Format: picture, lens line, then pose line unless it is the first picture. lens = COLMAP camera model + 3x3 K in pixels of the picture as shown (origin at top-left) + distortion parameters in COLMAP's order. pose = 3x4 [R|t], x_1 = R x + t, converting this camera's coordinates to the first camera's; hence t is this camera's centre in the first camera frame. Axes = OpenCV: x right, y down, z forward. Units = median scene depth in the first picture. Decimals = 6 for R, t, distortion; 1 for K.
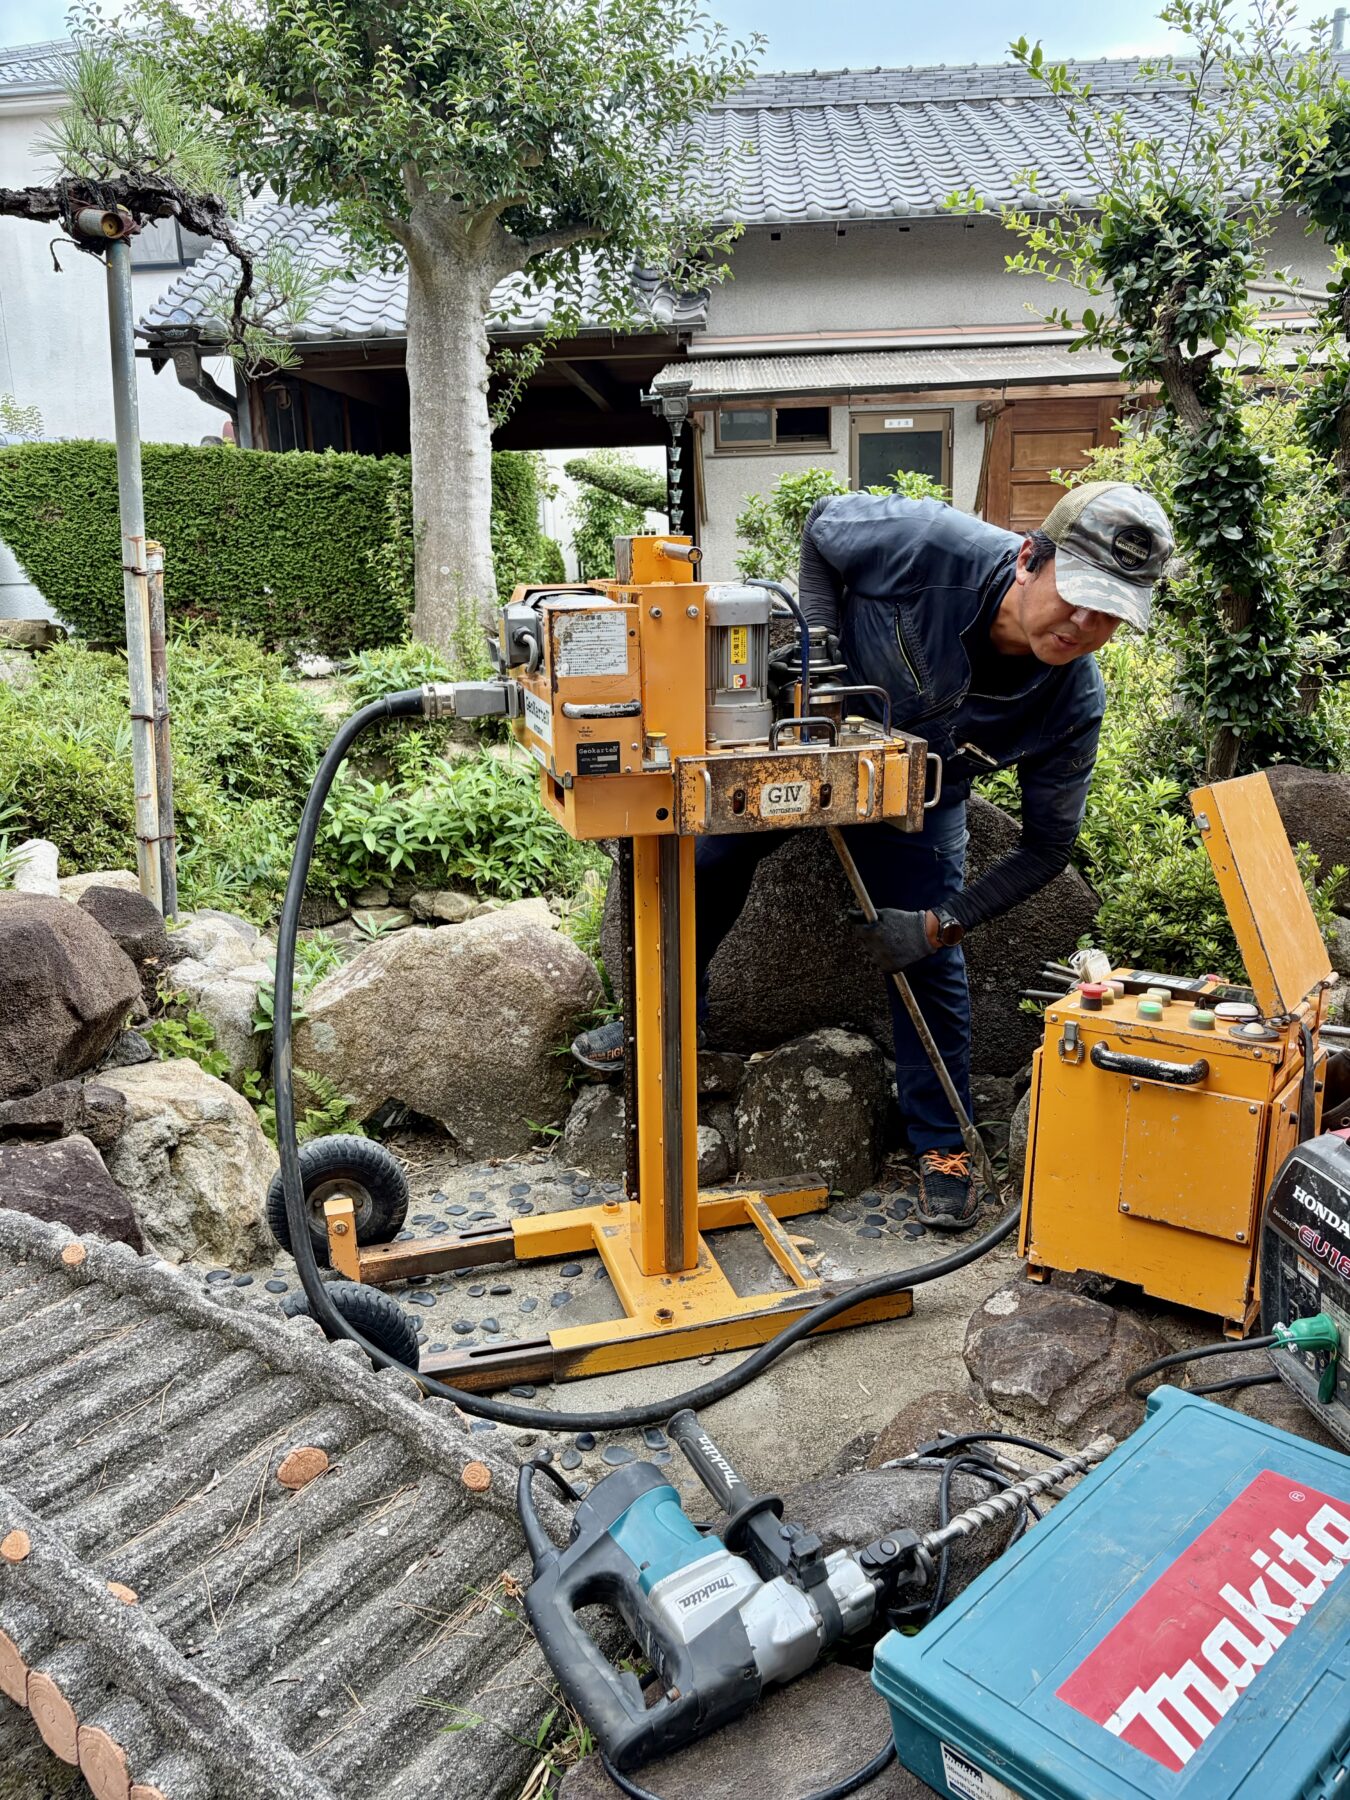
lens RADIAL K [[1484.1, 0, 675.0], [0, 1484.1, 900.0], [0, 0, 1]] dist [0.019034, 0.007879]
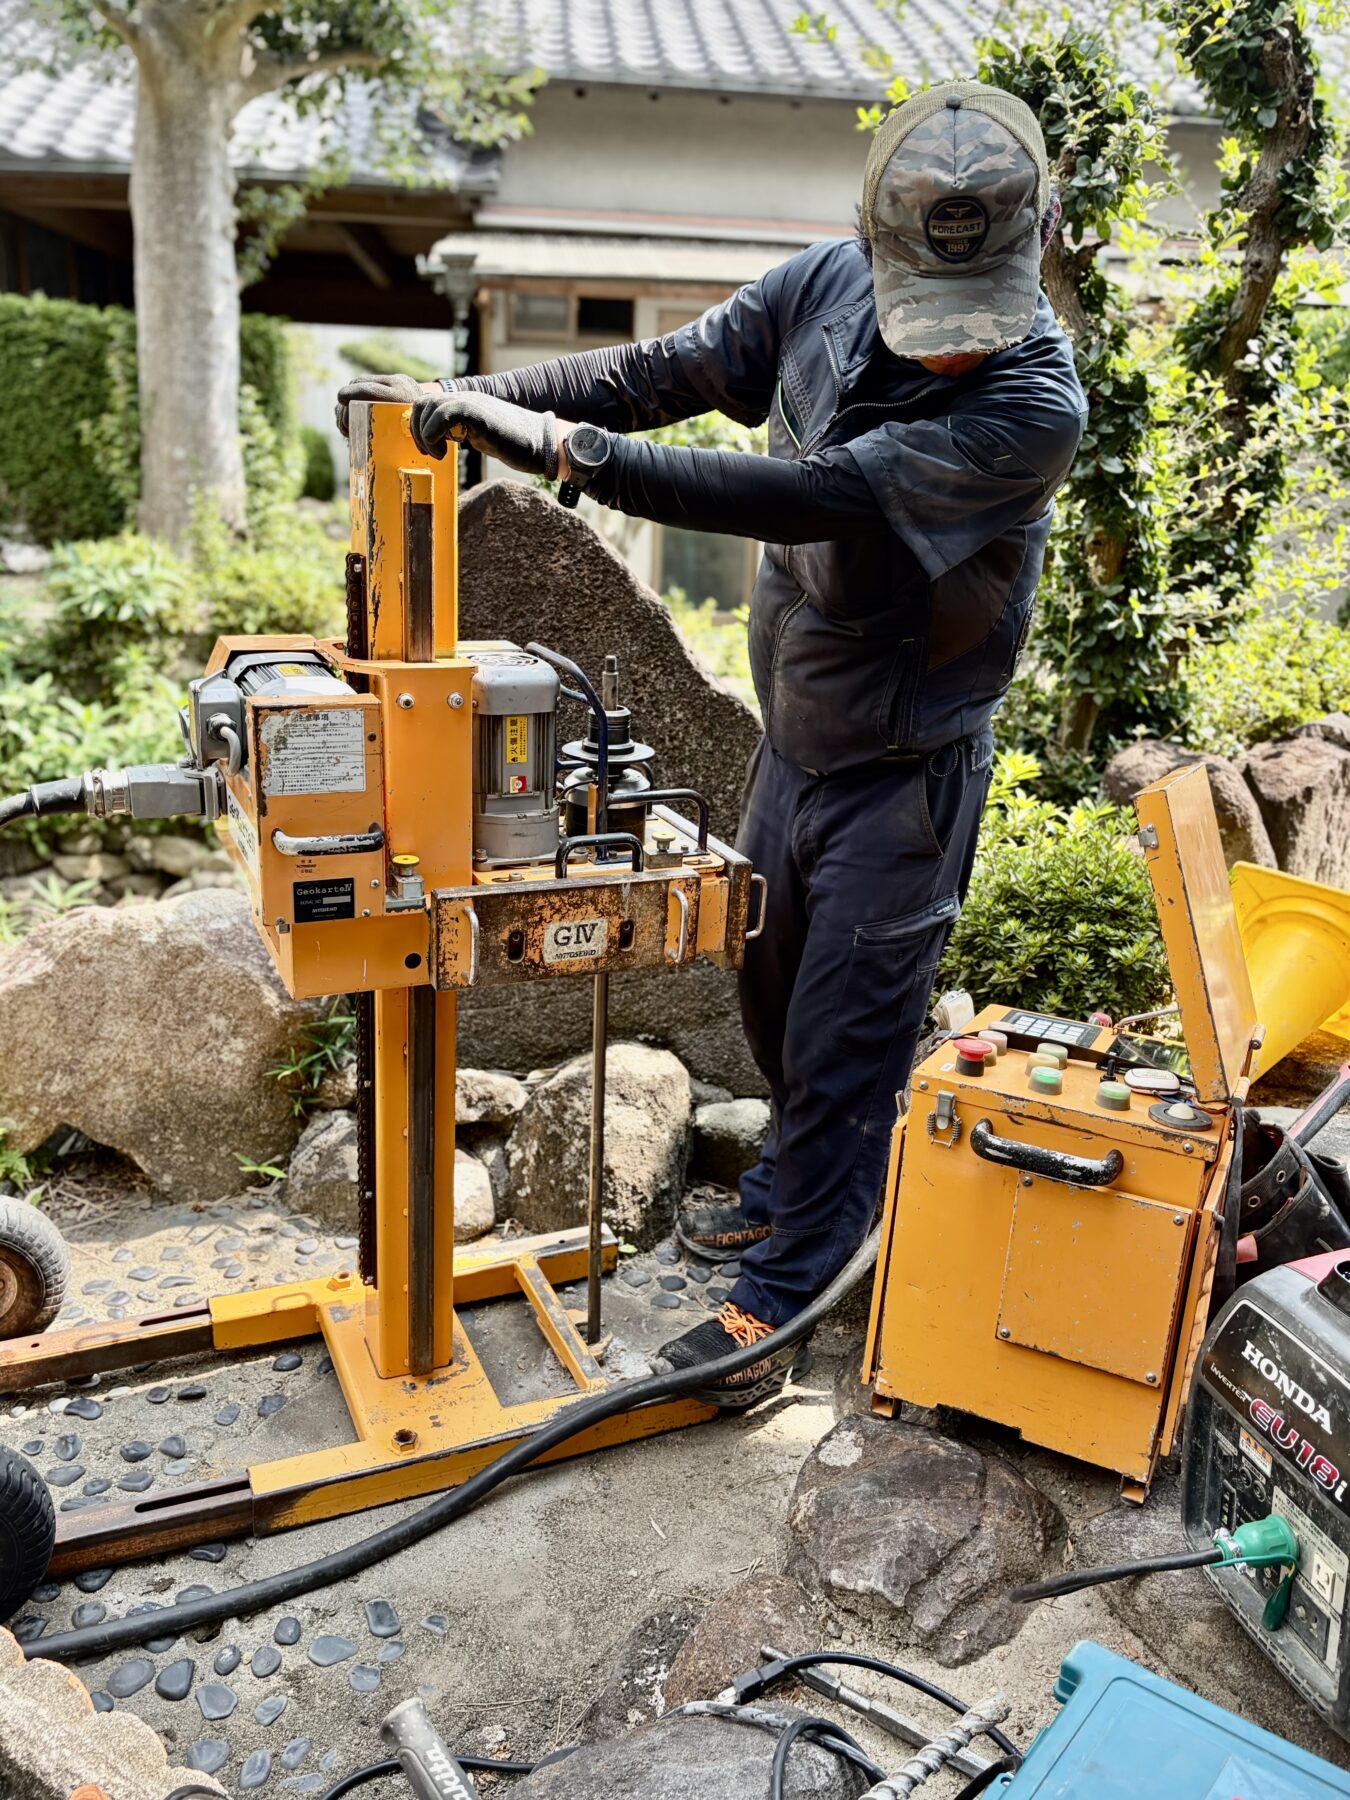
lens RADIAL K [[1333.5, 0, 675.0], [0, 1333.5, 900.0], [0, 0, 1]] dist [0.002189, -0.000491]
pose [[0.987800, 0.020507, 0.154373, 0.017664], [-0.032079, 0.996827, 0.072845, -0.049428], [-0.152390, -0.076908, 0.985324, 0.286749]]
